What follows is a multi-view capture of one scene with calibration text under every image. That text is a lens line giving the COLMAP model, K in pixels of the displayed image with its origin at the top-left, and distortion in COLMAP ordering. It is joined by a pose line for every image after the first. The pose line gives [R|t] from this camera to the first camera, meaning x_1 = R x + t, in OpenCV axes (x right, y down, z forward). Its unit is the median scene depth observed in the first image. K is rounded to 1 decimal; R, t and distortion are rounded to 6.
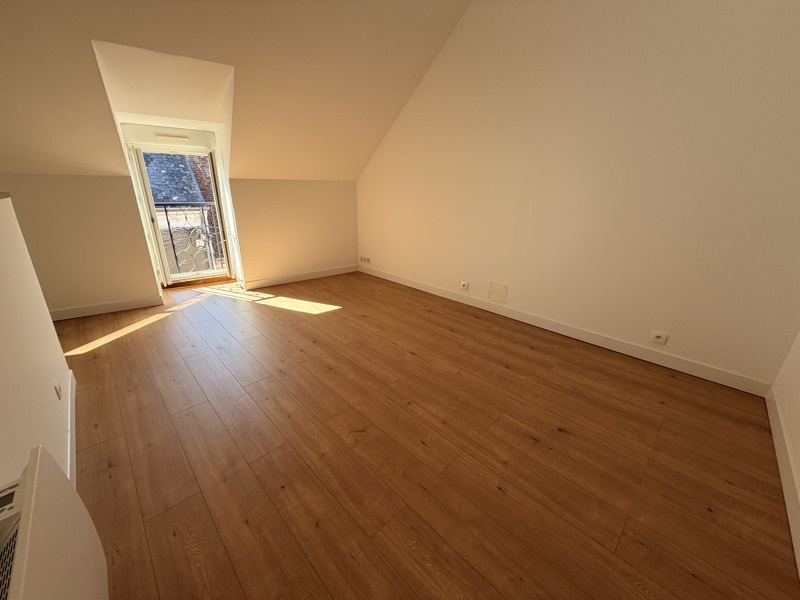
lens RADIAL K [[318.7, 0, 398.0], [0, 318.7, 301.0], [0, 0, 1]] dist [0.001558, 0.000312]
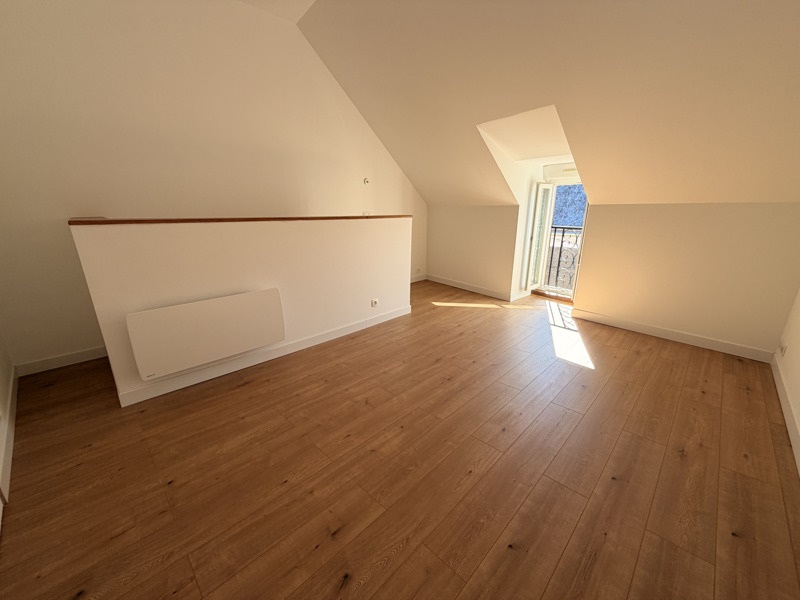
lens RADIAL K [[318.7, 0, 398.0], [0, 318.7, 301.0], [0, 0, 1]] dist [0.001558, 0.000312]
pose [[0.024046, 0.267065, -0.963379, 0.756449], [-0.339103, 0.908705, 0.243444, -0.231387], [0.940442, 0.320831, 0.112413, 0.646751]]
